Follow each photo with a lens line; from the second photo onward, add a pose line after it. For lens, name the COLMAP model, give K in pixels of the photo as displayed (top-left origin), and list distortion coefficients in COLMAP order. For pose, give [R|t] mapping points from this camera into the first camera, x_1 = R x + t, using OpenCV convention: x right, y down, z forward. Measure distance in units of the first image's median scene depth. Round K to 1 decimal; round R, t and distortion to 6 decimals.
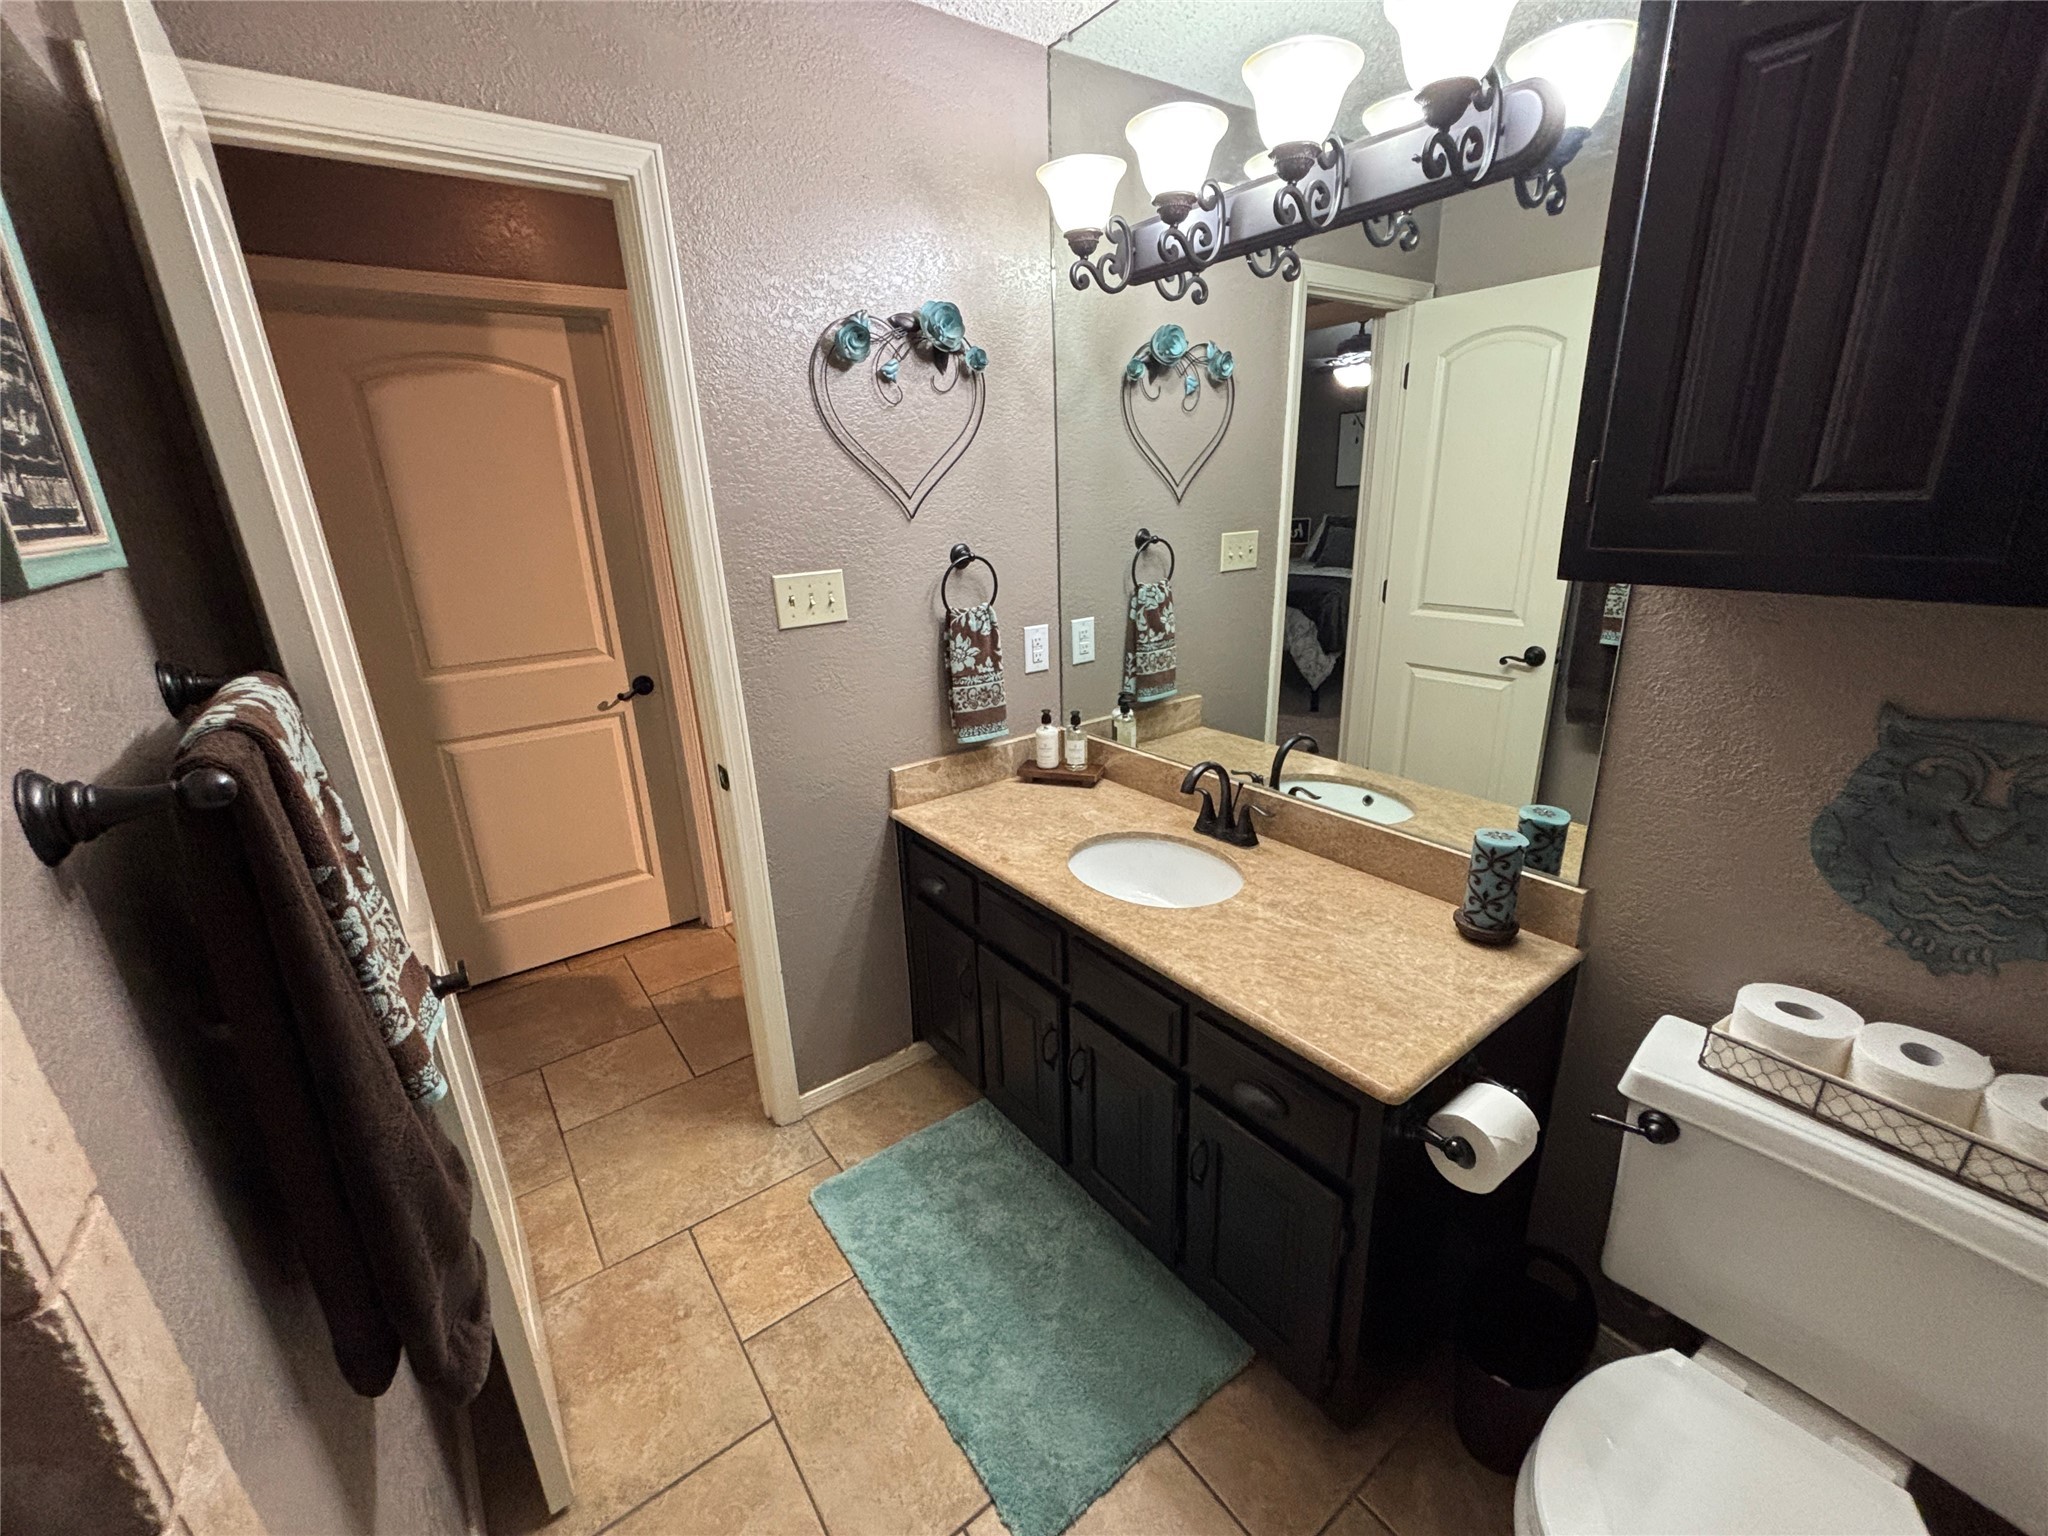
lens RADIAL K [[845.3, 0, 1024.0], [0, 845.3, 768.0], [0, 0, 1]] dist [0.000067, -0.000001]
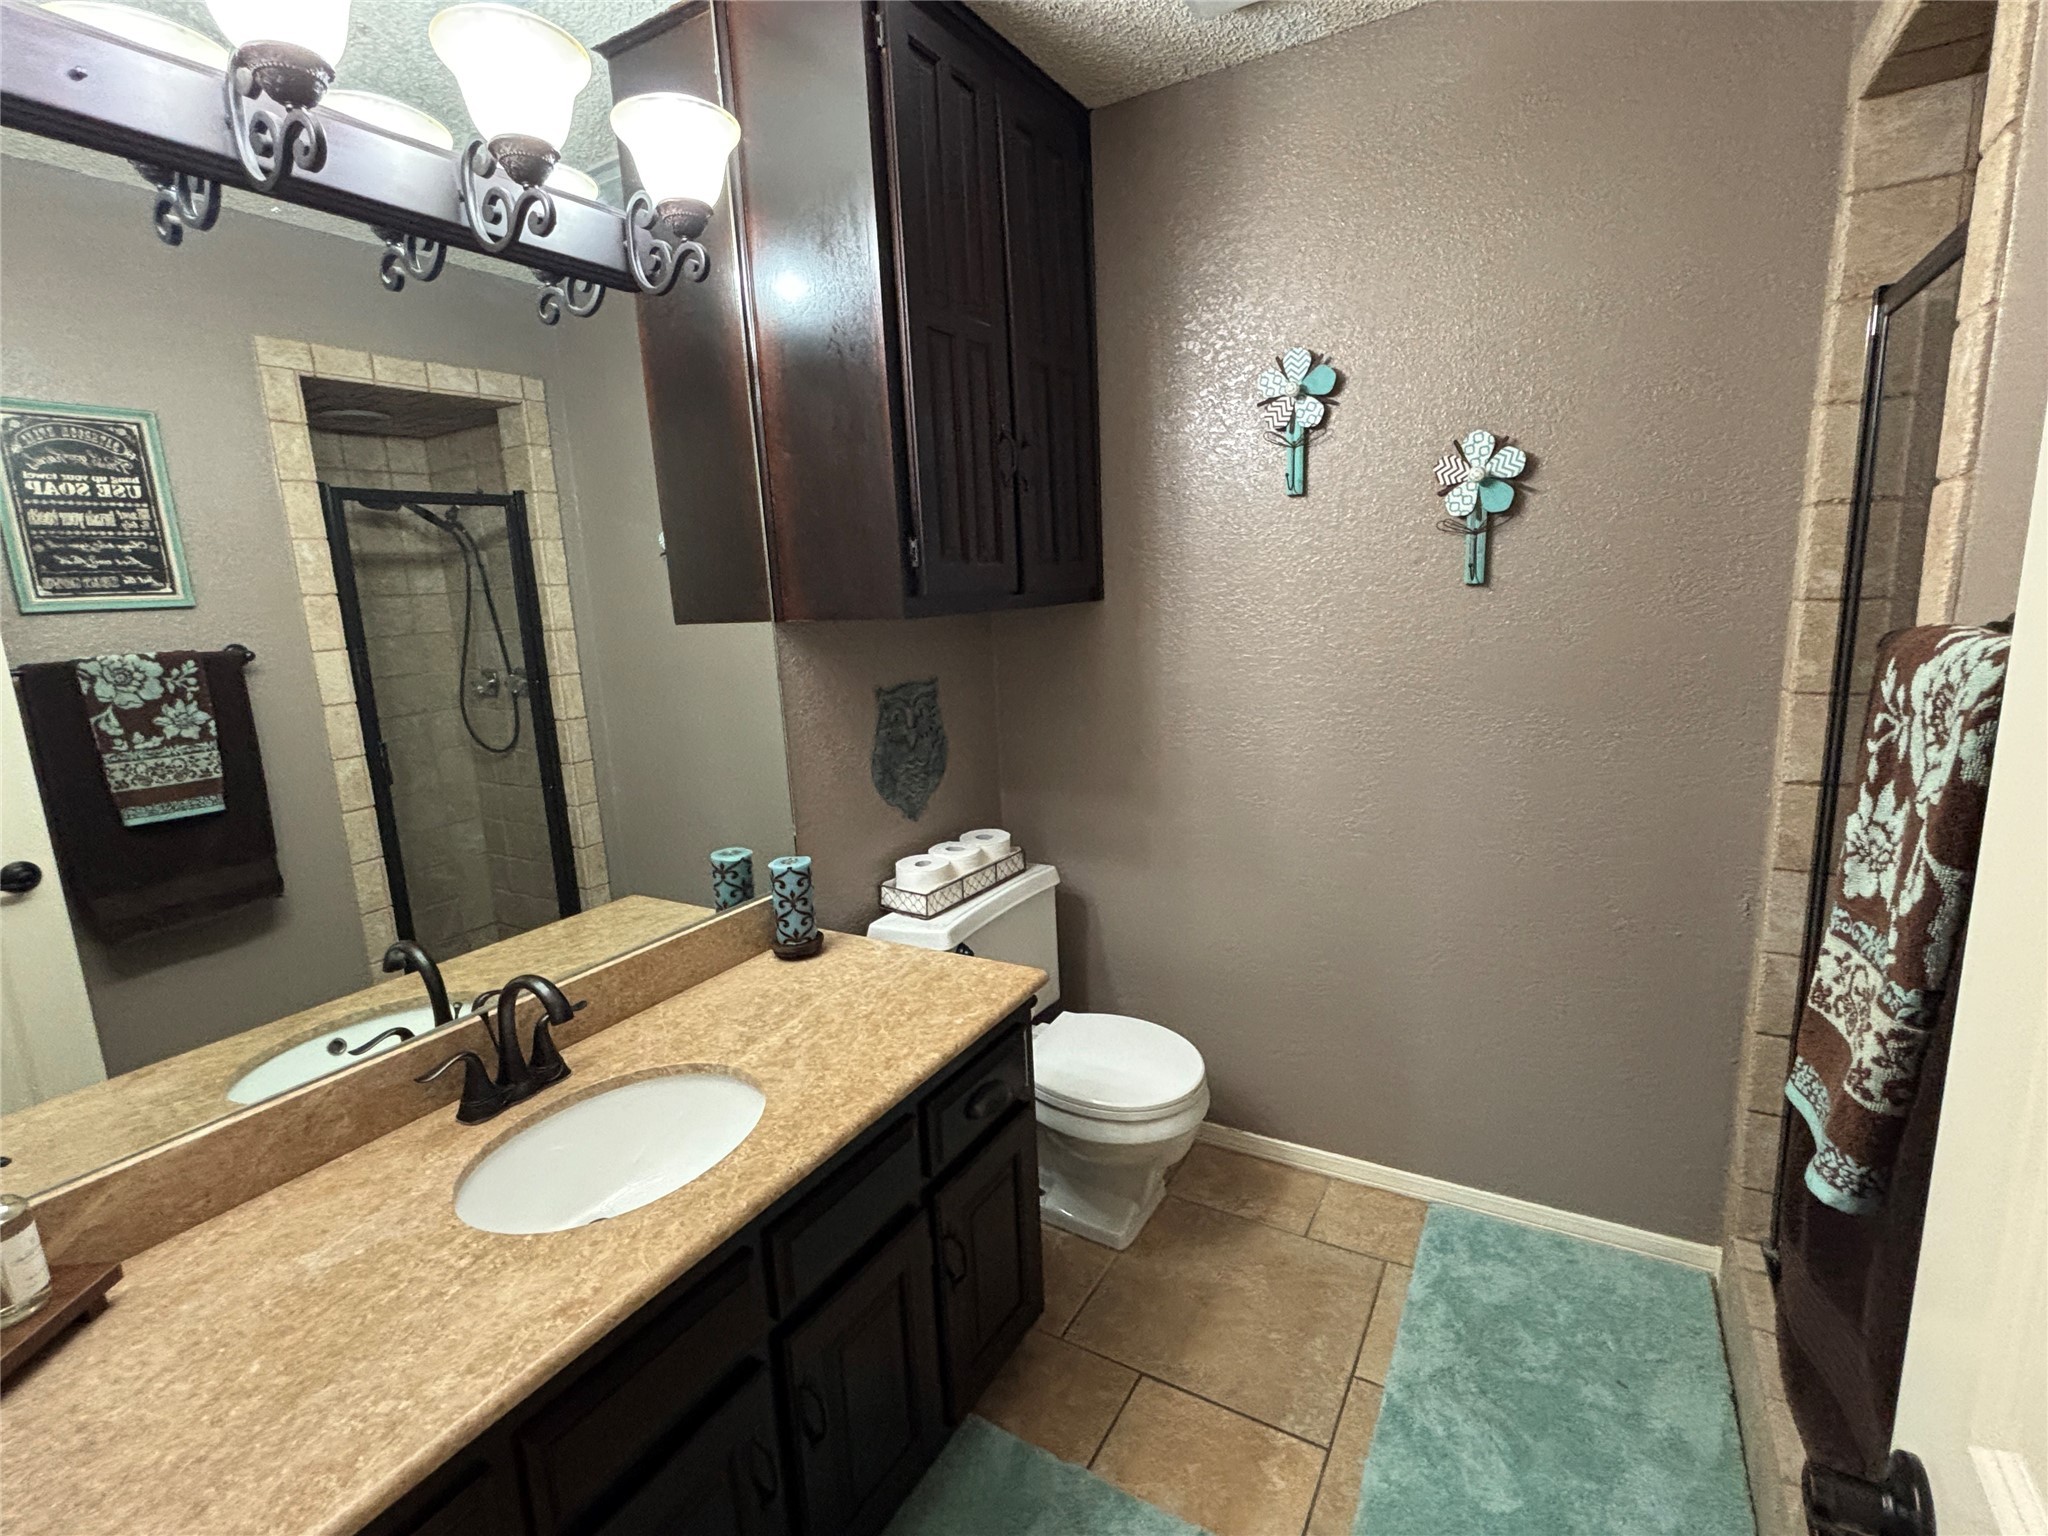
lens RADIAL K [[961.3, 0, 1024.0], [0, 961.3, 768.0], [0, 0, 1]] dist [0.000435, -0.000005]
pose [[-0.398960, -0.118837, 0.909235, -0.647695], [0.346211, 0.898654, 0.269367, -0.242071], [-0.849099, 0.422254, -0.317384, 0.959012]]
